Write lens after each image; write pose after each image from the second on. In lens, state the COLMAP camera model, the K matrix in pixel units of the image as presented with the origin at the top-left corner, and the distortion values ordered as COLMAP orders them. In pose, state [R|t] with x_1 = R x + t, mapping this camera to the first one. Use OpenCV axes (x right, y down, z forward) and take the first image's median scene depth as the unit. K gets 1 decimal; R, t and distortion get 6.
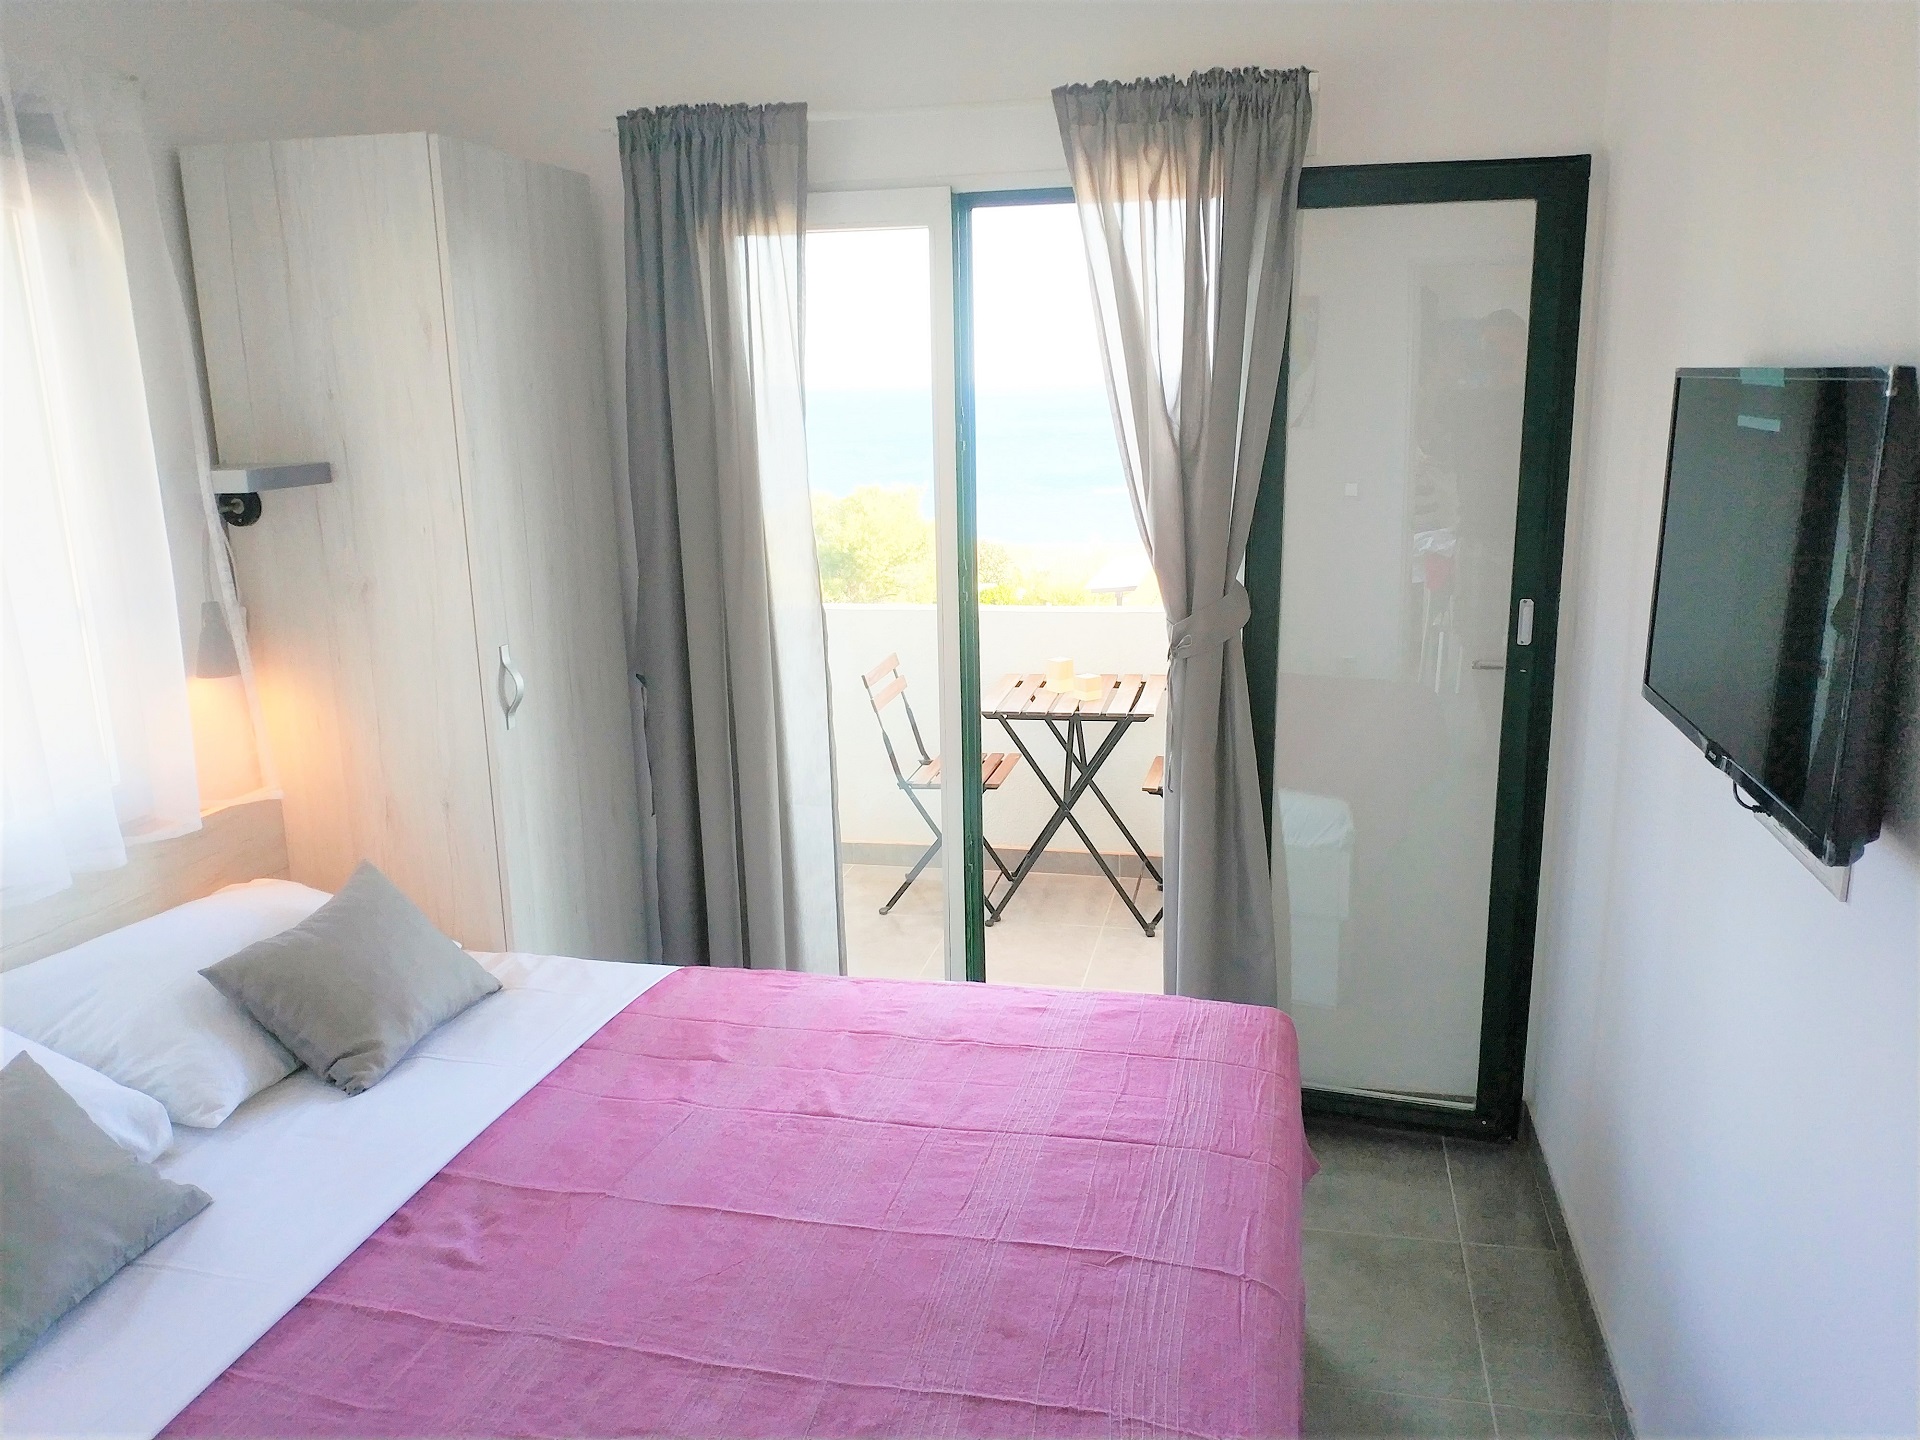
lens RADIAL K [[1480.8, 0, 960.0], [0, 1480.8, 720.0], [0, 0, 1]] dist [0.050594, -0.107655]
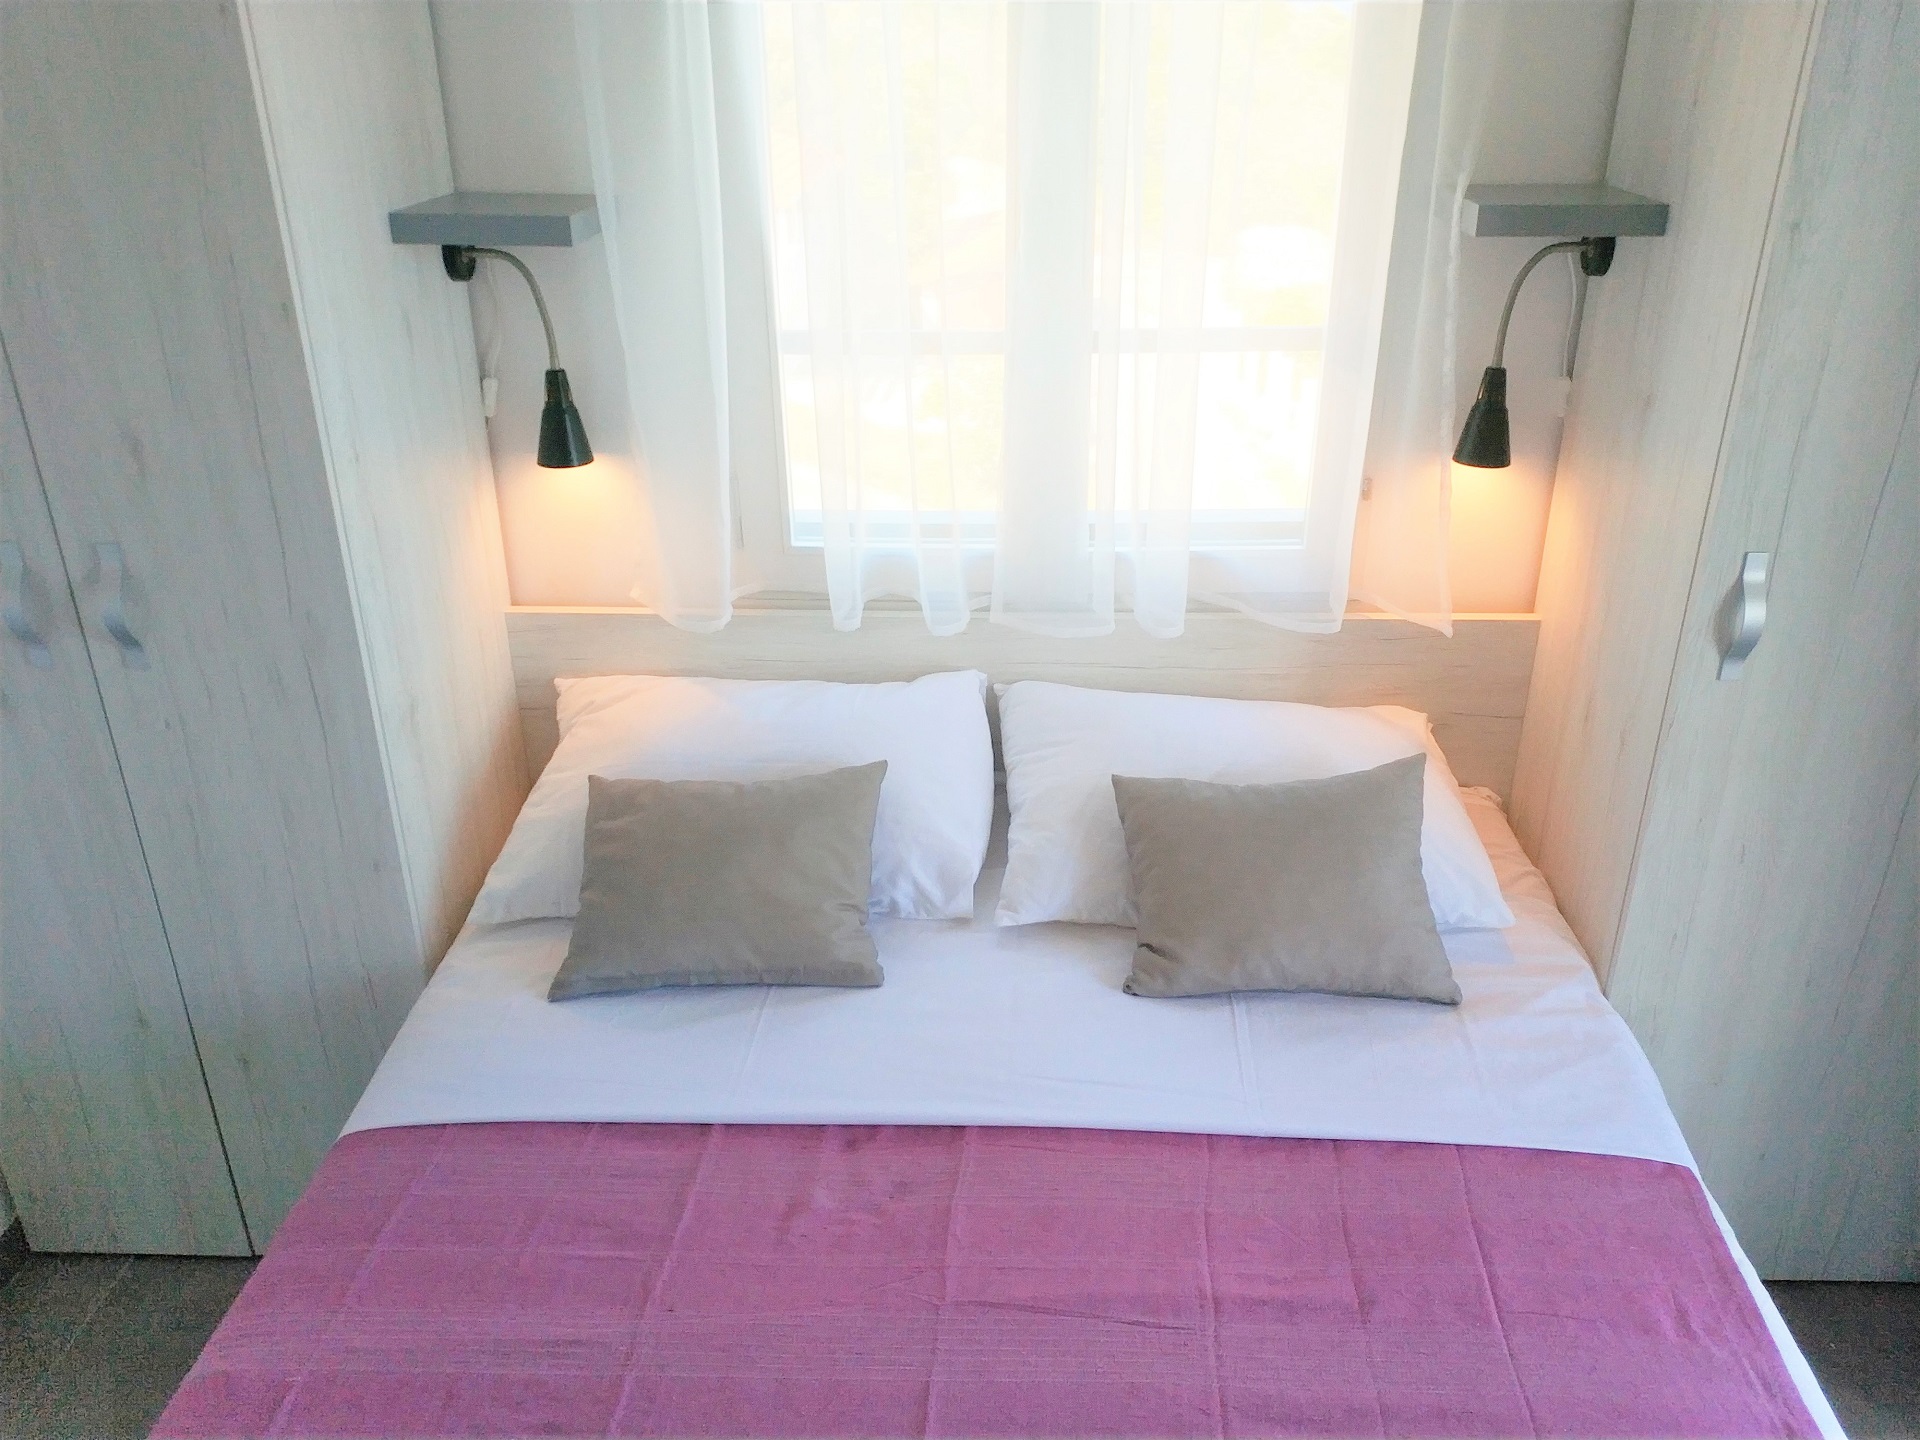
lens RADIAL K [[1480.8, 0, 960.0], [0, 1480.8, 720.0], [0, 0, 1]] dist [0.050594, -0.107655]
pose [[0.225321, 0.443396, -0.867543, 0.210555], [-0.244352, 0.887699, 0.390234, -0.173339], [0.943145, 0.124058, 0.308362, 0.604422]]
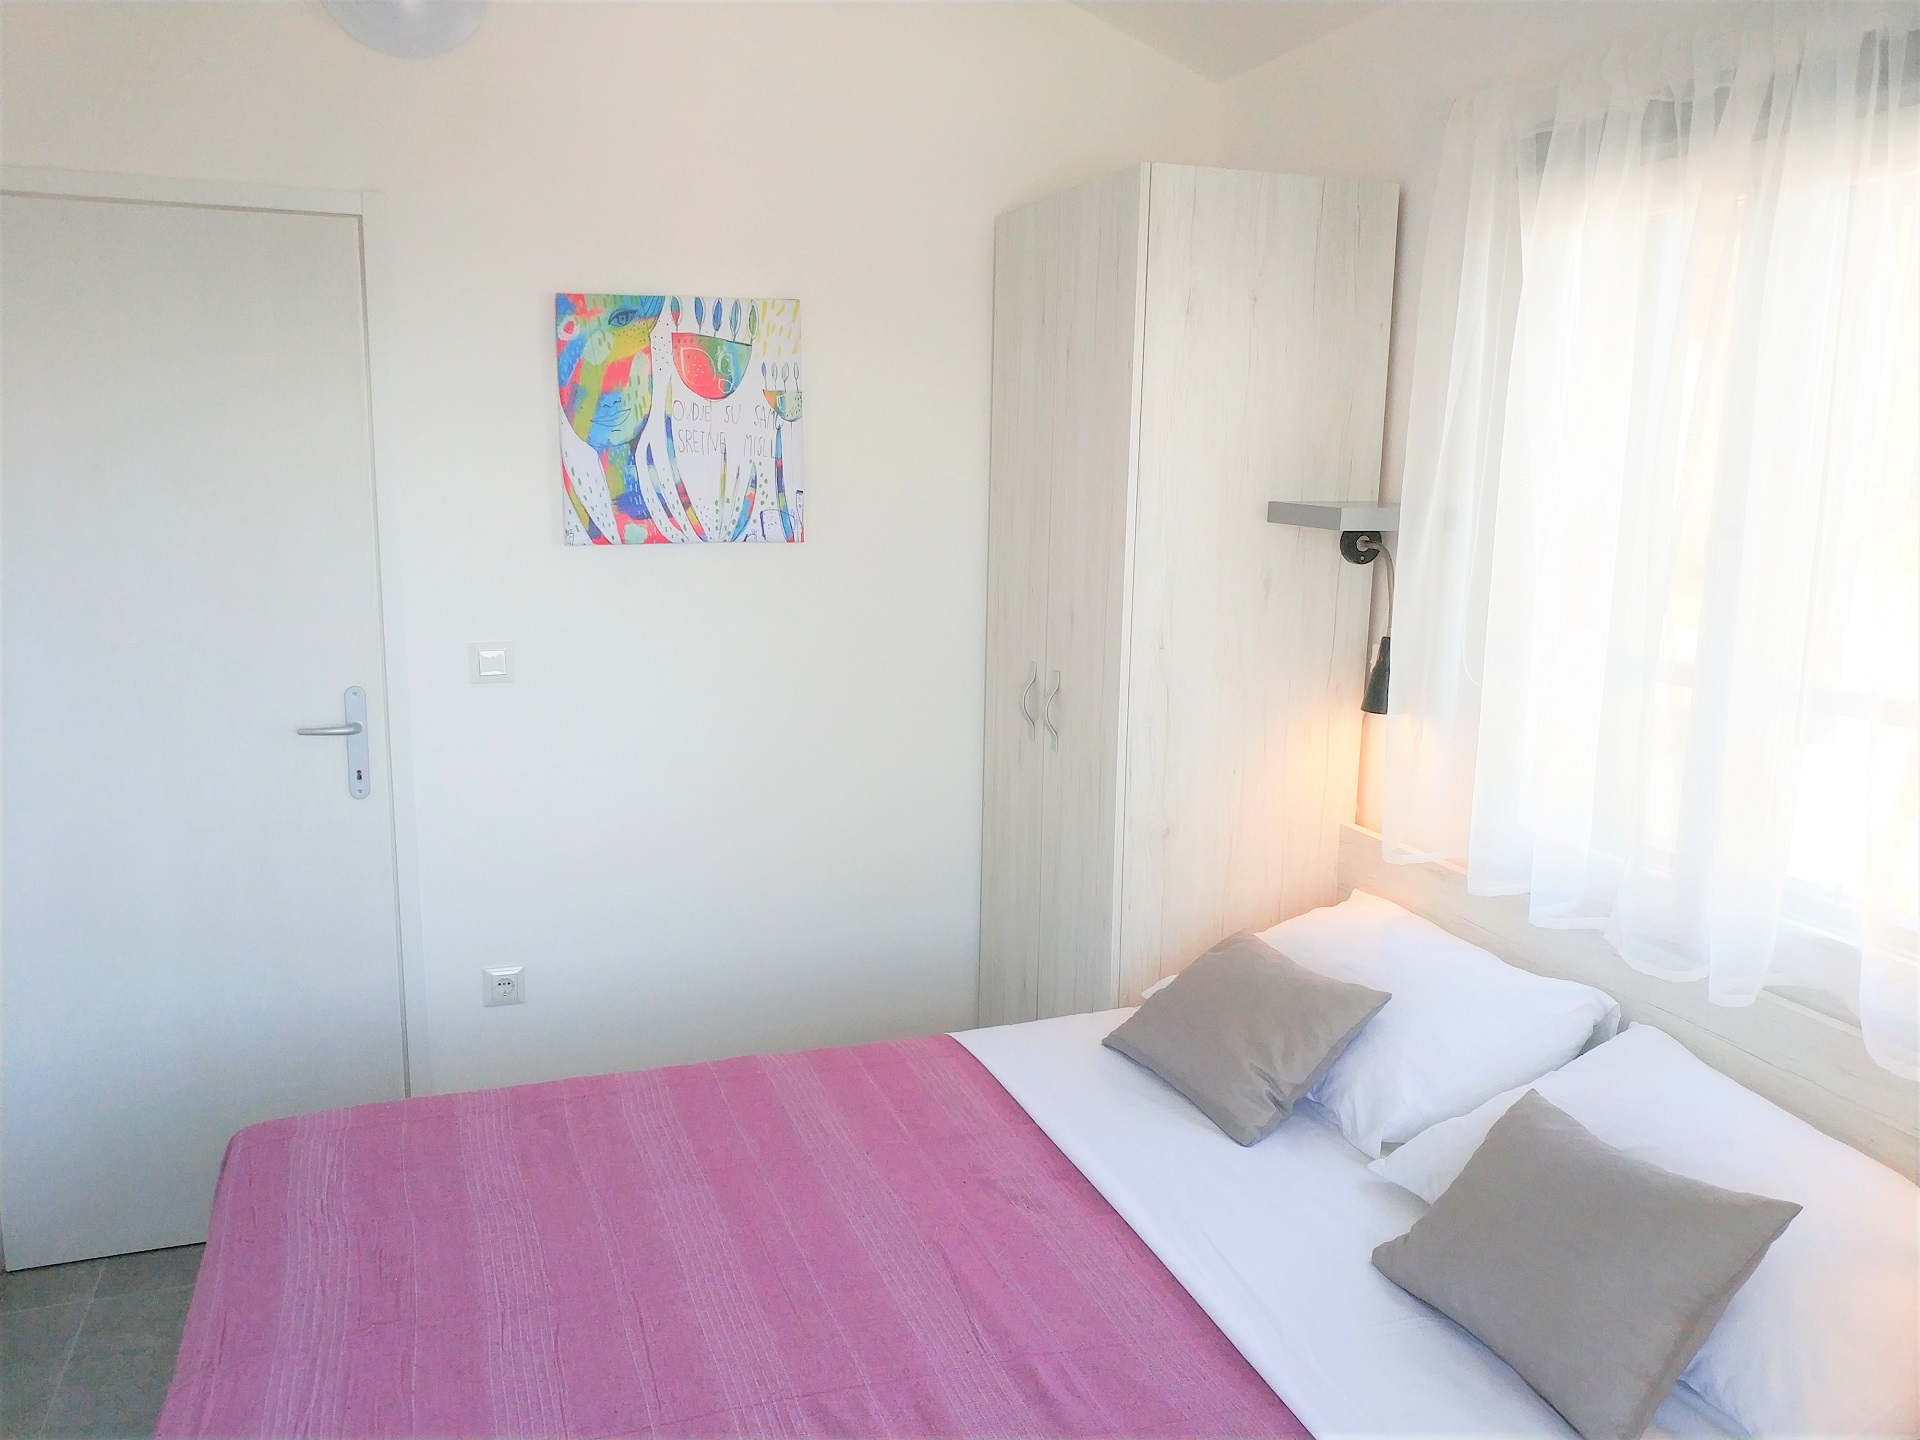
lens RADIAL K [[1480.8, 0, 960.0], [0, 1480.8, 720.0], [0, 0, 1]] dist [0.050594, -0.107655]
pose [[-0.808247, 0.129282, -0.574477, 0.202325], [-0.140801, 0.904869, 0.401731, -0.299908], [0.571762, 0.405585, -0.713154, 1.261533]]
